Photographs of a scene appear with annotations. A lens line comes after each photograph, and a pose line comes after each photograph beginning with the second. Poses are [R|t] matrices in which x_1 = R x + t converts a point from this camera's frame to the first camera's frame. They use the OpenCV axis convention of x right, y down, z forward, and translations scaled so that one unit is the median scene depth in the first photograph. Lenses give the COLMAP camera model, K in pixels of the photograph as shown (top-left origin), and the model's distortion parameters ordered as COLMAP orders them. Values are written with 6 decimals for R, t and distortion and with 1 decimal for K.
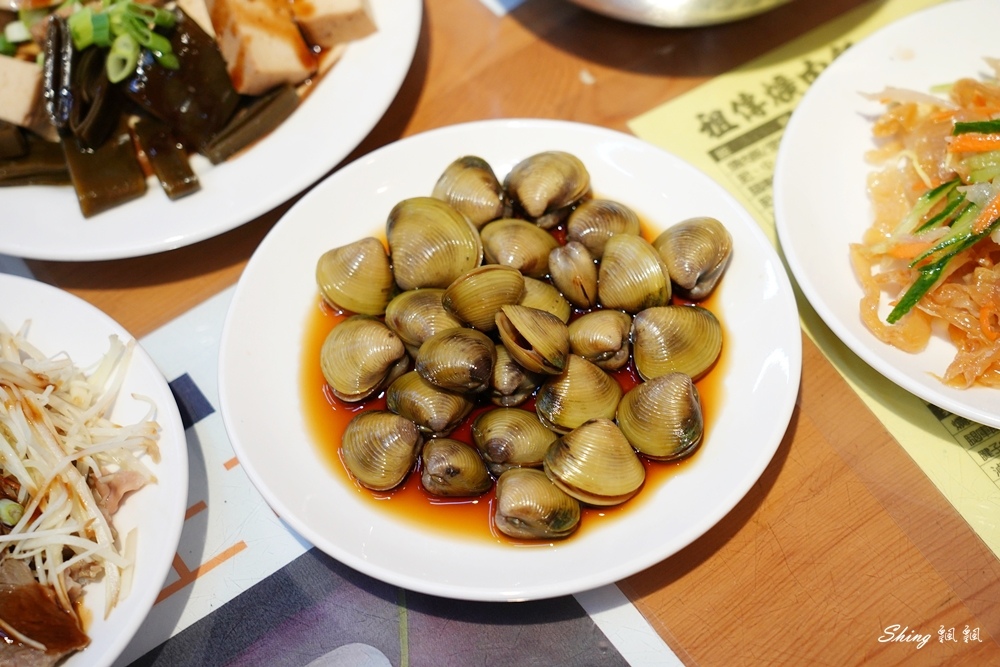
lens RADIAL K [[1950.2, 0, 500.0], [0, 1950.2, 333.5], [0, 0, 1]] dist [0.034510, 0.174677]
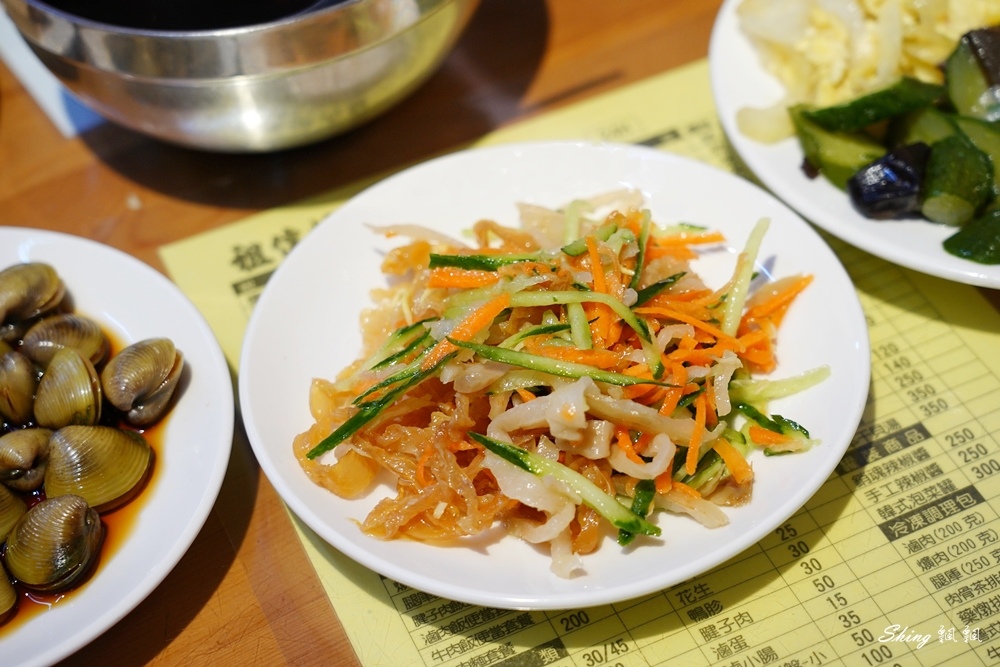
lens RADIAL K [[1950.2, 0, 500.0], [0, 1950.2, 333.5], [0, 0, 1]] dist [0.034510, 0.174677]
pose [[0.993379, 0.076721, -0.085516, 0.344688], [-0.088384, 0.985884, -0.142201, 0.055436], [0.073399, 0.148817, 0.986137, 0.108740]]
